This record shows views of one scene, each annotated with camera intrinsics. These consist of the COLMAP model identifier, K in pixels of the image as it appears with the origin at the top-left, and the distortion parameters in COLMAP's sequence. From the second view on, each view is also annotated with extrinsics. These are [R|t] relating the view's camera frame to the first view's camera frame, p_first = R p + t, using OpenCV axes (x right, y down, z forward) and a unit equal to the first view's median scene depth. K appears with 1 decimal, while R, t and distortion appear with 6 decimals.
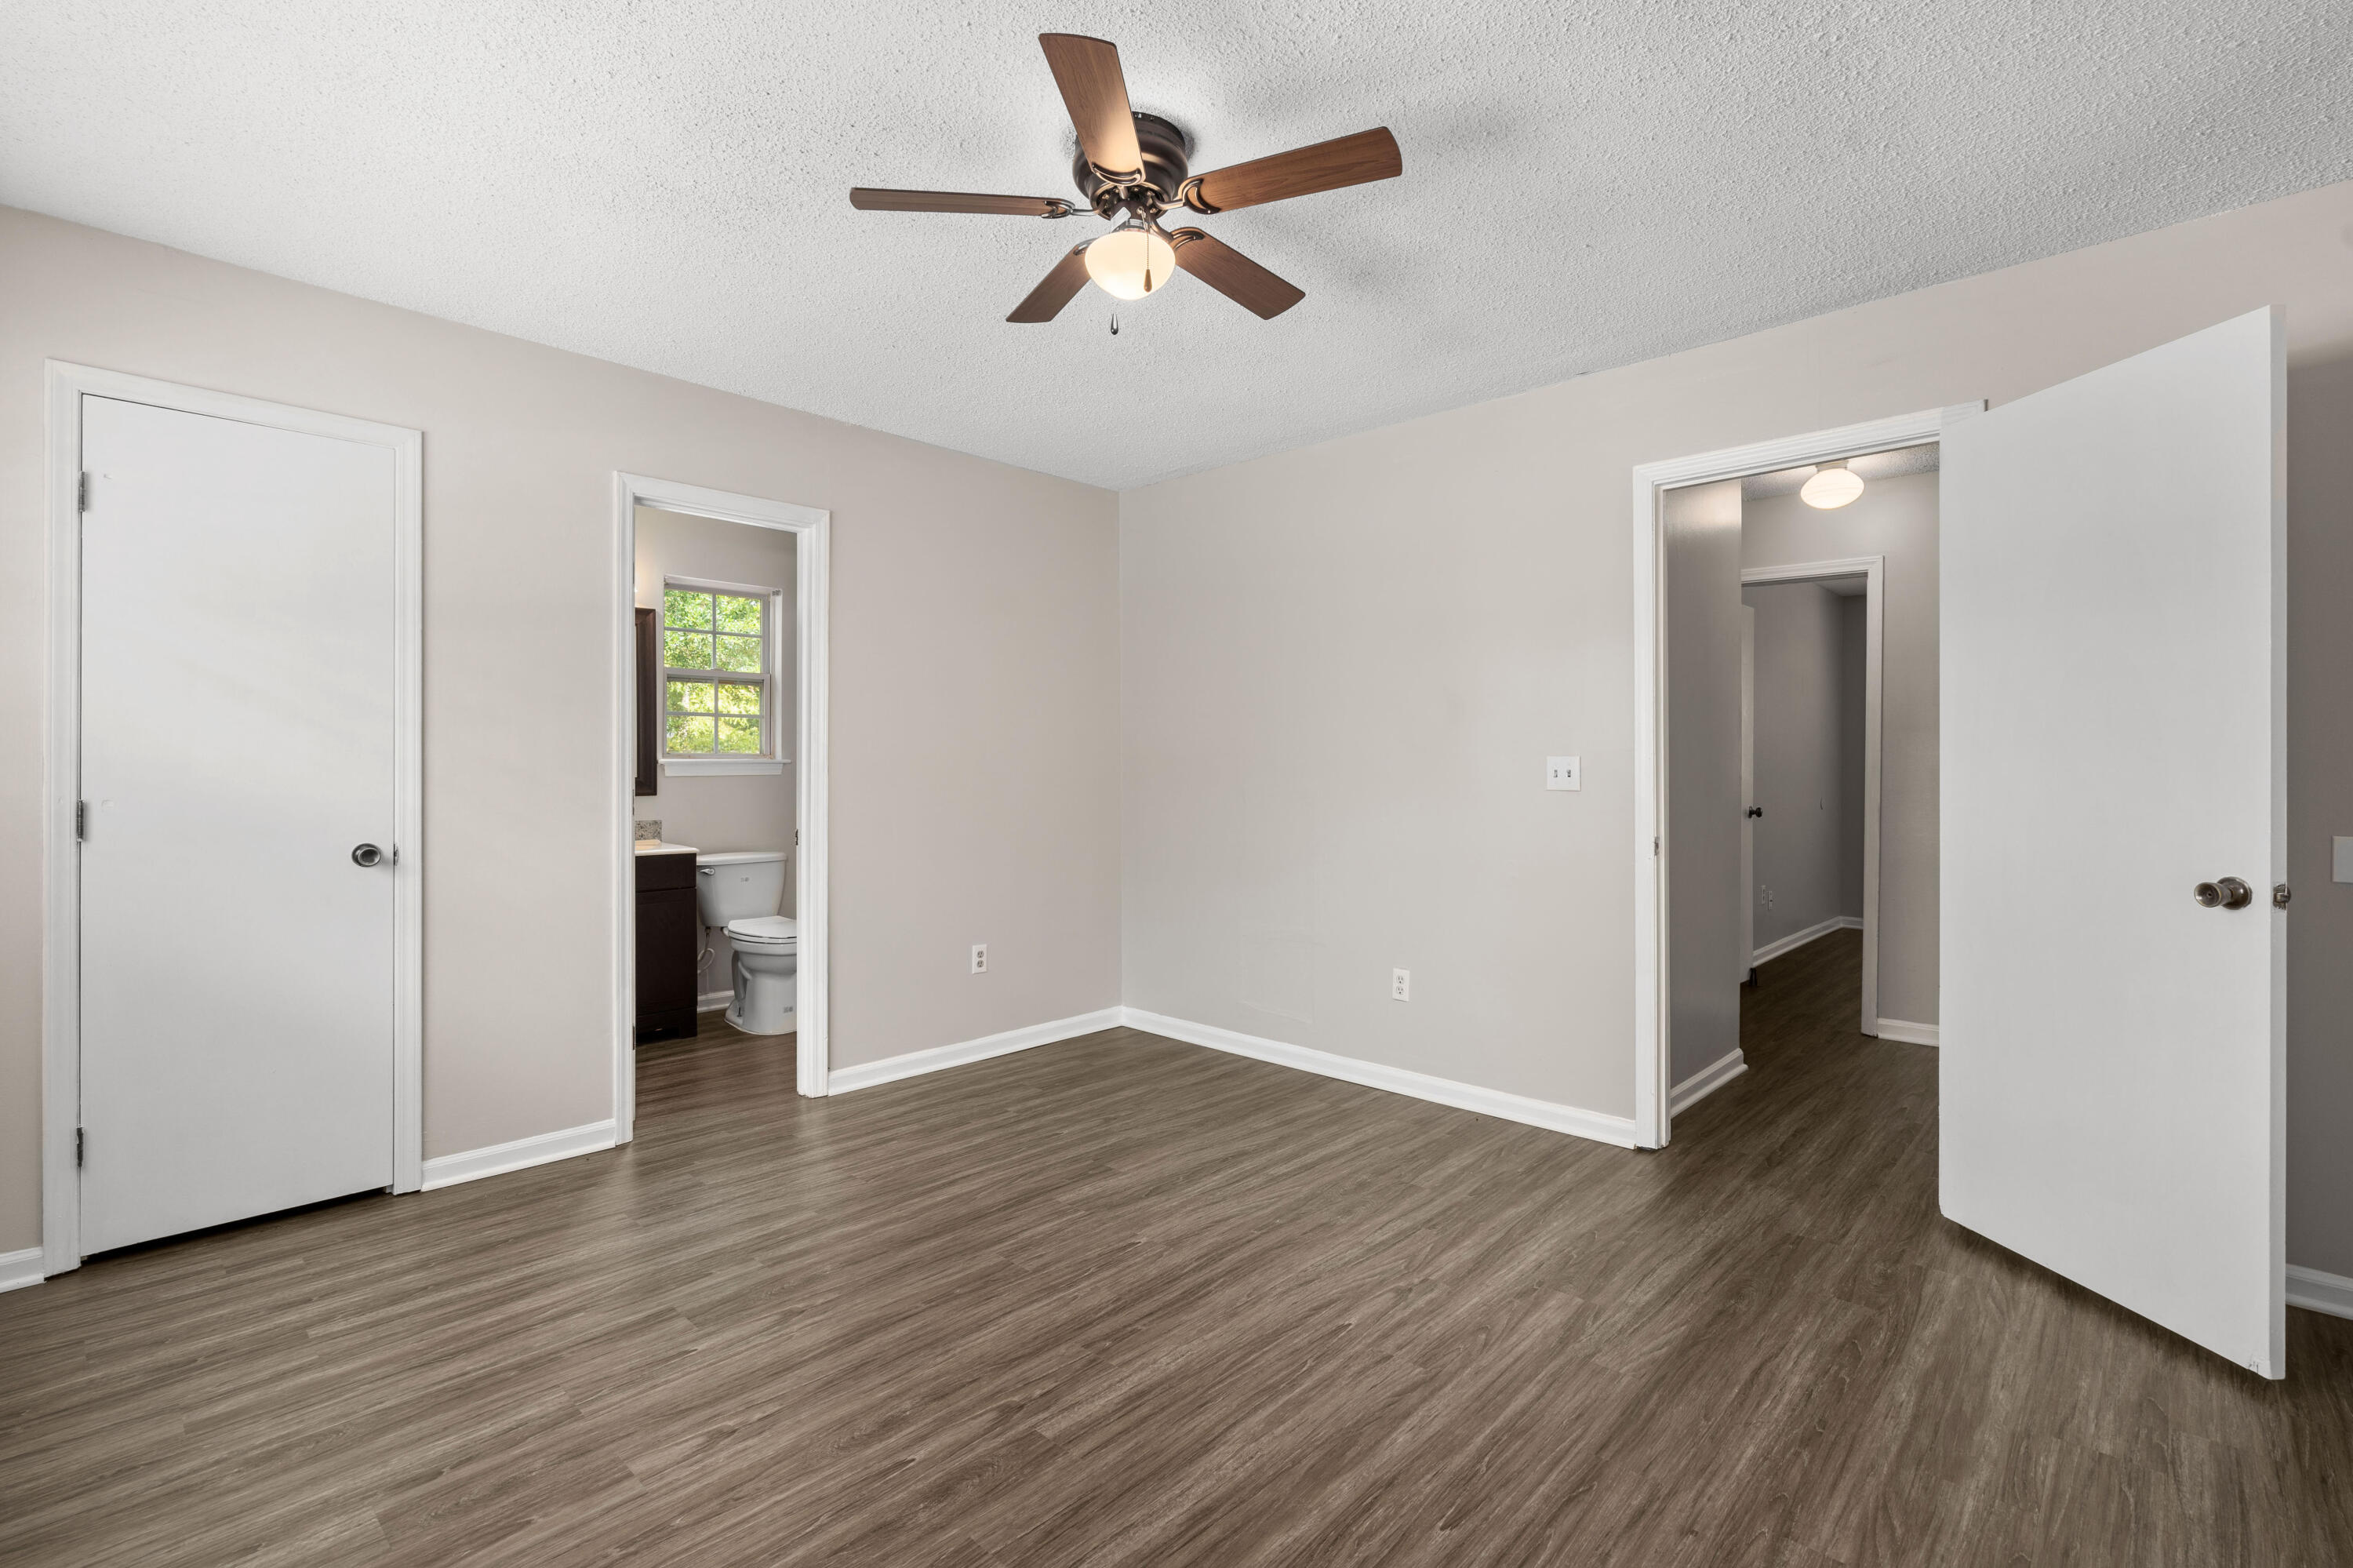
lens RADIAL K [[1057.0, 0, 1166.9], [0, 1057.0, 767.4], [0, 0, 1]] dist [-0.001439, 0.000186]
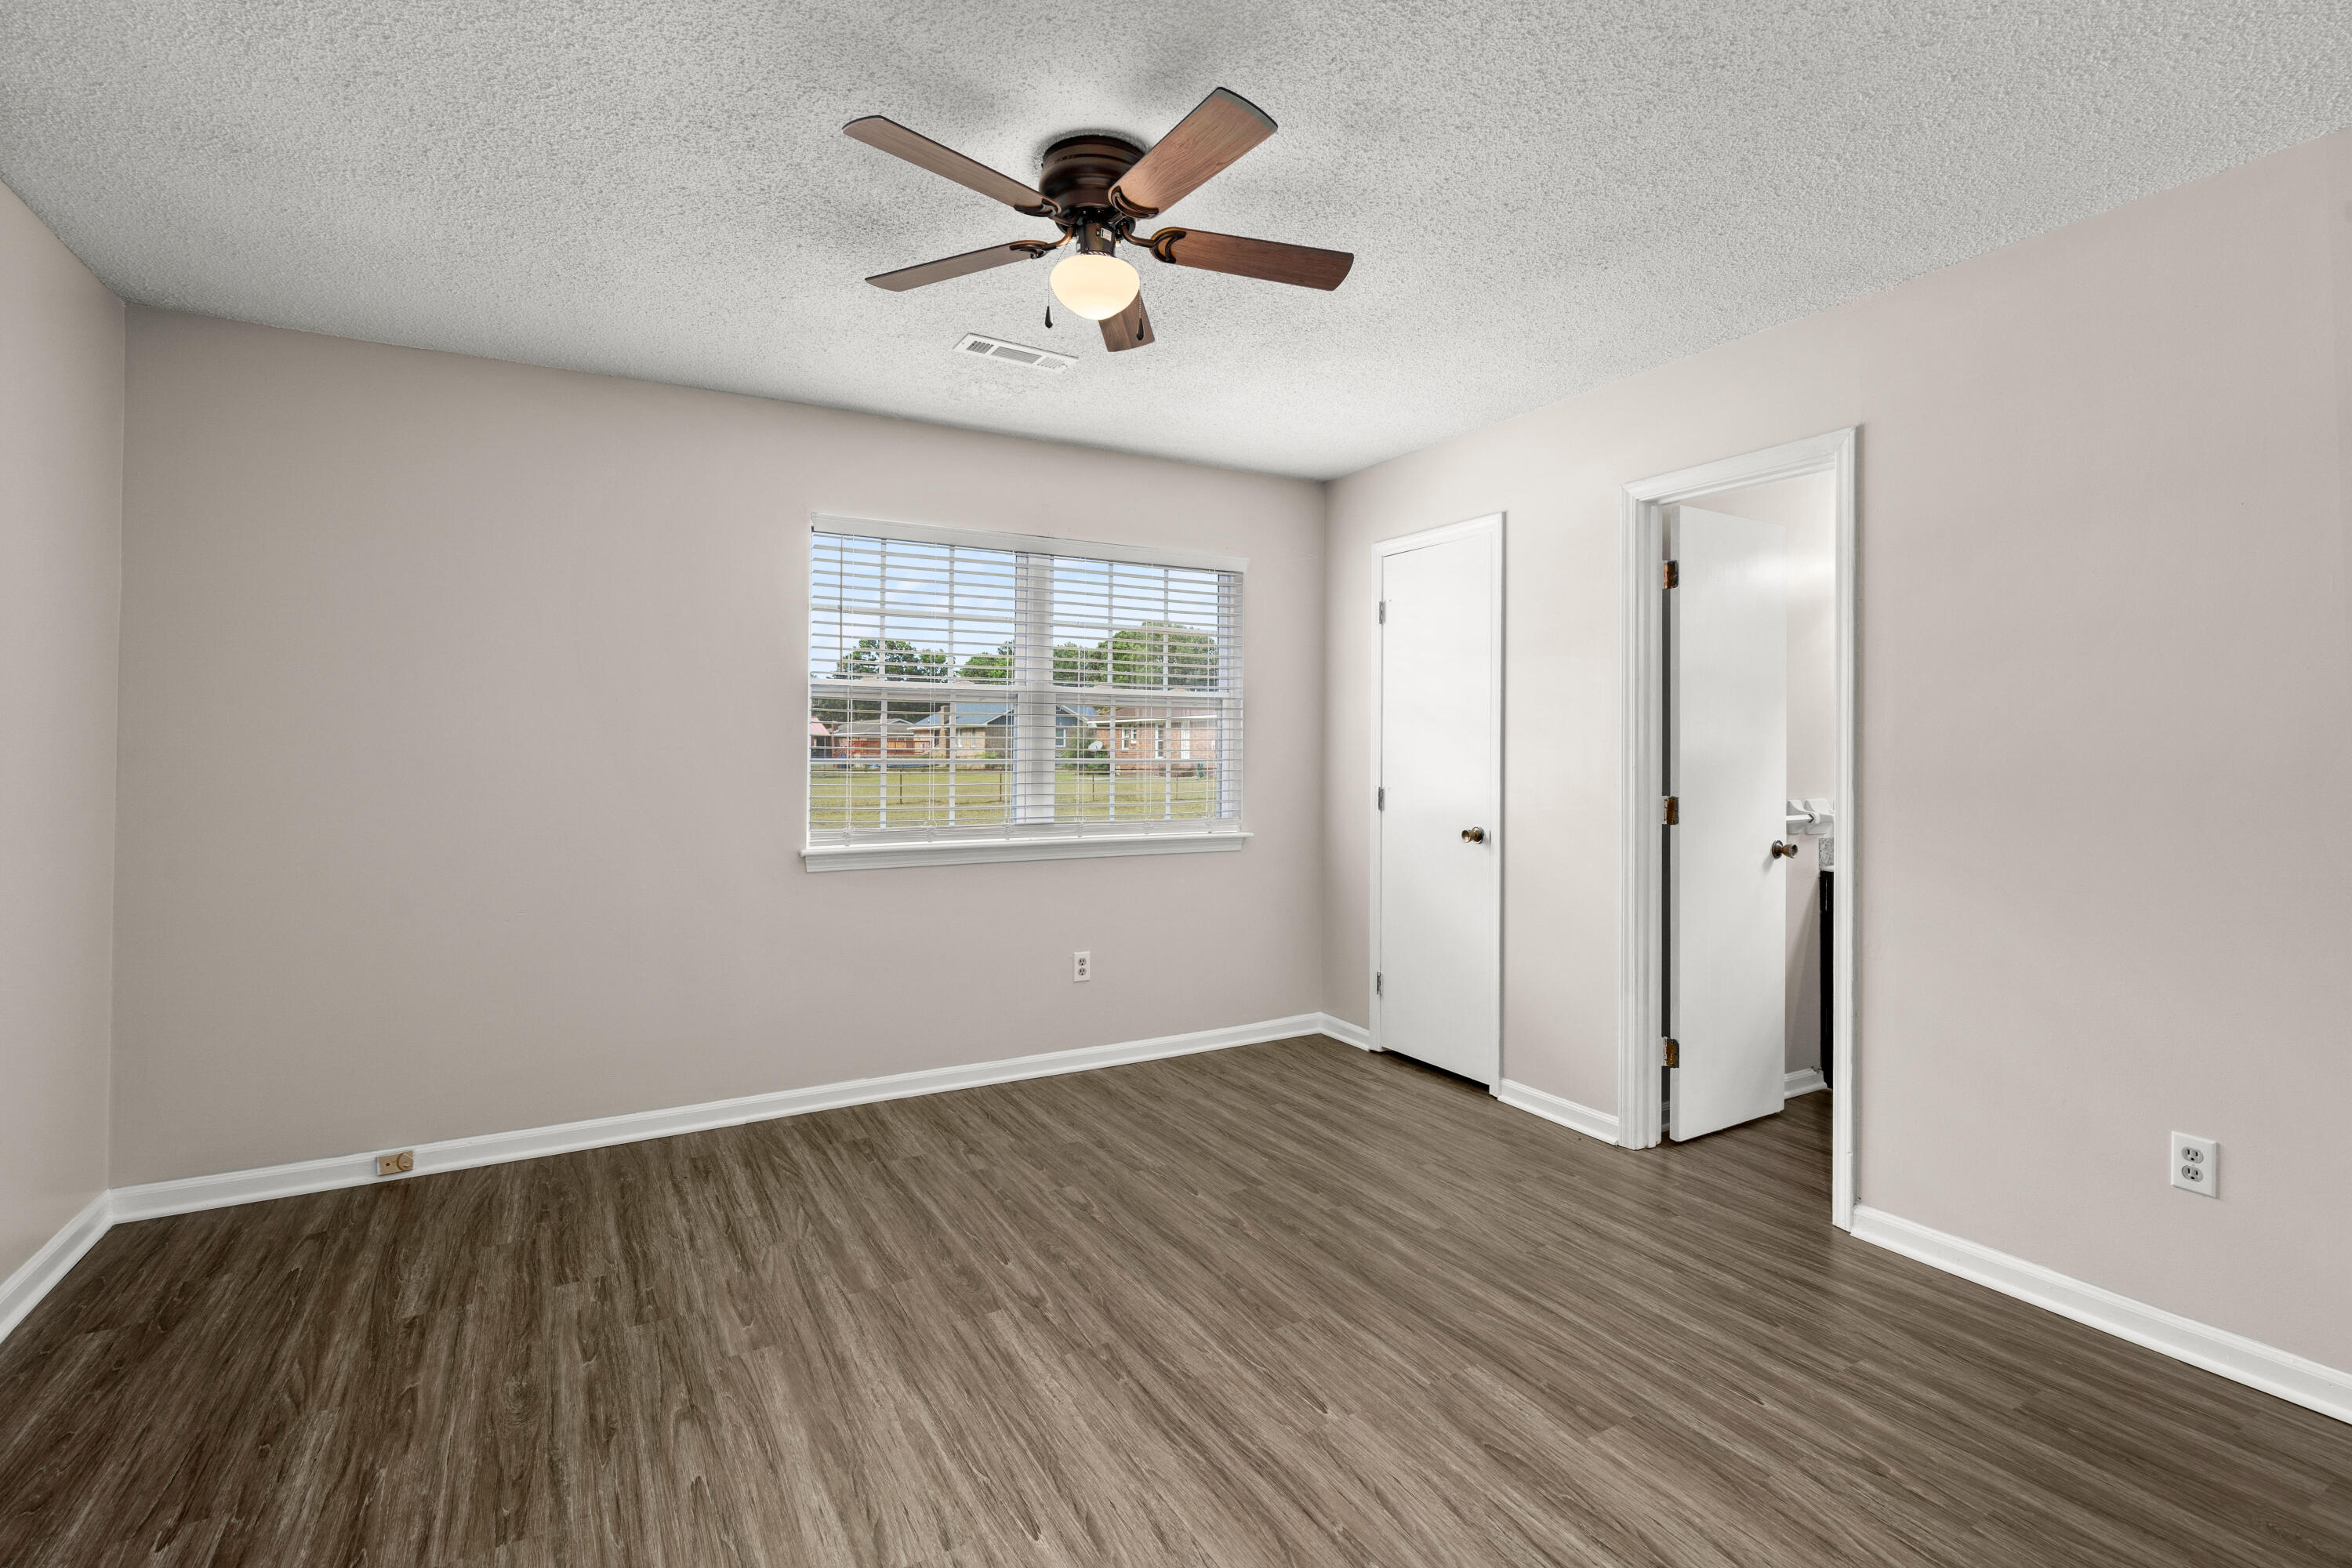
lens RADIAL K [[1056.5, 0, 1166.4], [0, 1056.5, 767.4], [0, 0, 1]] dist [-0.001439, 0.000186]
pose [[-0.279866, 0.011485, -0.959970, 0.807169], [-0.001587, 0.999922, 0.012426, -0.025121], [0.960038, 0.005001, -0.279826, 1.219106]]
